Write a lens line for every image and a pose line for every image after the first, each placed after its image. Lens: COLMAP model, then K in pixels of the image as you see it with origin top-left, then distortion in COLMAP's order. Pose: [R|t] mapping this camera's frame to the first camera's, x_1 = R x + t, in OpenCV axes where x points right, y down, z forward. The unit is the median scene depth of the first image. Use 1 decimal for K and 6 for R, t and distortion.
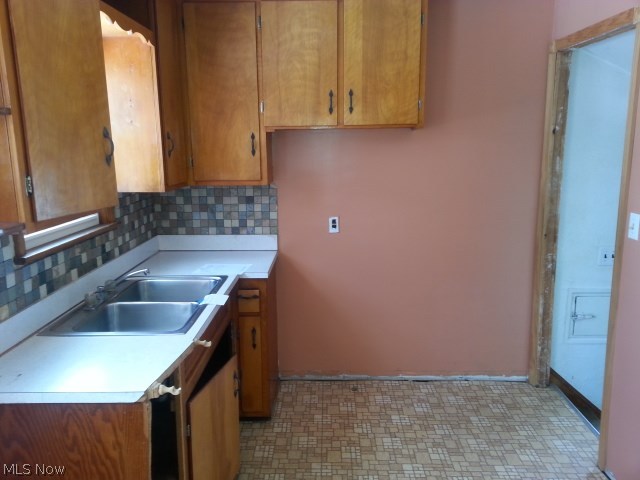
lens RADIAL K [[509.3, 0, 320.0], [0, 509.3, 240.0], [0, 0, 1]] dist [0.084196, -0.010290]
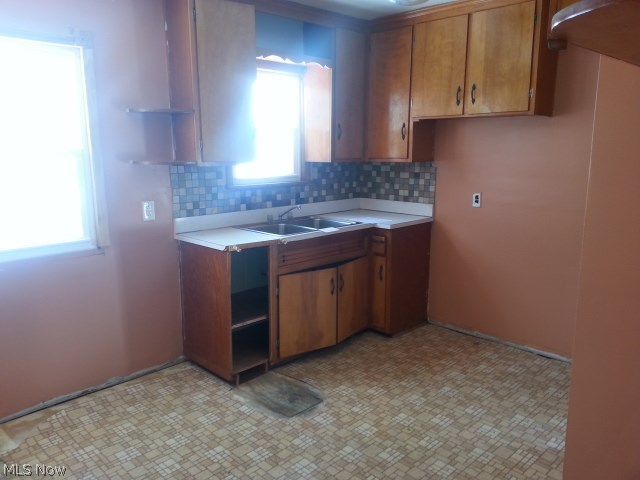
lens RADIAL K [[509.3, 0, 320.0], [0, 509.3, 240.0], [0, 0, 1]] dist [0.084196, -0.010290]
pose [[0.722523, 0.135140, -0.678010, 0.626028], [-0.137076, 0.989242, 0.051099, 0.054110], [0.677621, 0.056019, 0.733274, -0.113909]]
